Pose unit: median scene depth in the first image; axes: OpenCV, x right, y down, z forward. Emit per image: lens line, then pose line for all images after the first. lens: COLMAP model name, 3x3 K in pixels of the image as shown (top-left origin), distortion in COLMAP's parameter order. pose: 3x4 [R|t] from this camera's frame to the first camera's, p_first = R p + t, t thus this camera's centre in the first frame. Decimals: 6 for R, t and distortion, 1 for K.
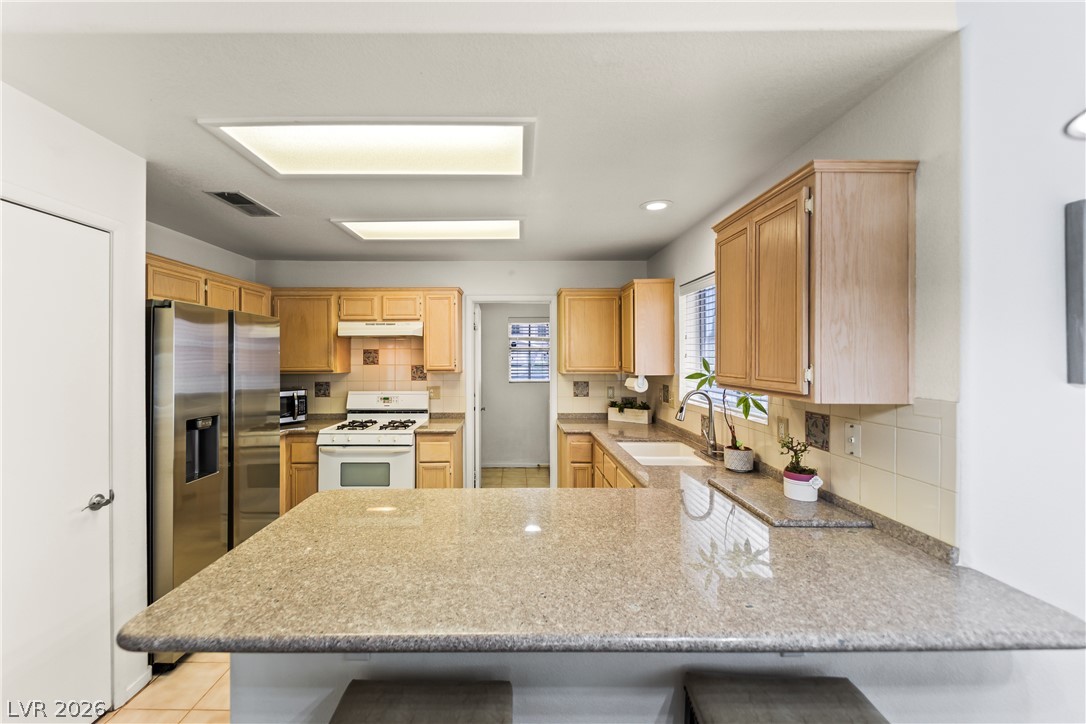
lens RADIAL K [[440.1, 0, 515.3], [0, 440.1, 356.5], [0, 0, 1]] dist [0.029226, -0.016832]
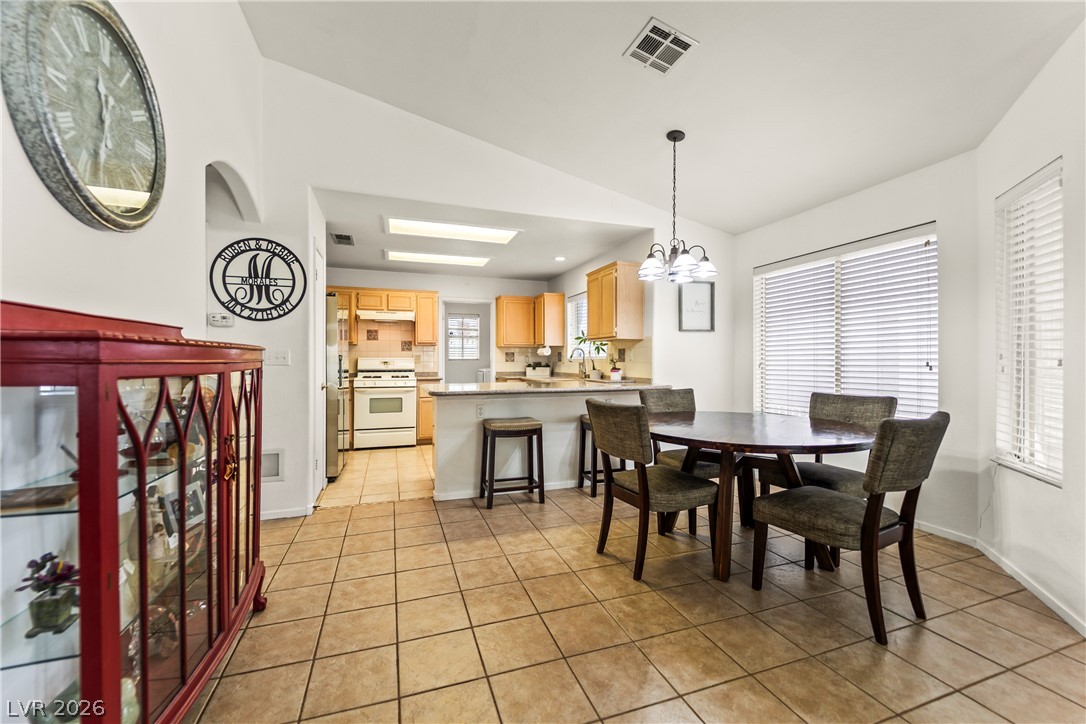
lens RADIAL K [[430.7, 0, 537.5], [0, 430.7, 360.8], [0, 0, 1]] dist [0.033128, -0.019584]
pose [[0.944880, 0.001640, 0.327414, -0.304115], [-0.001562, 0.999999, -0.000502, 0.095541], [-0.327414, -0.000037, 0.944881, -0.603103]]
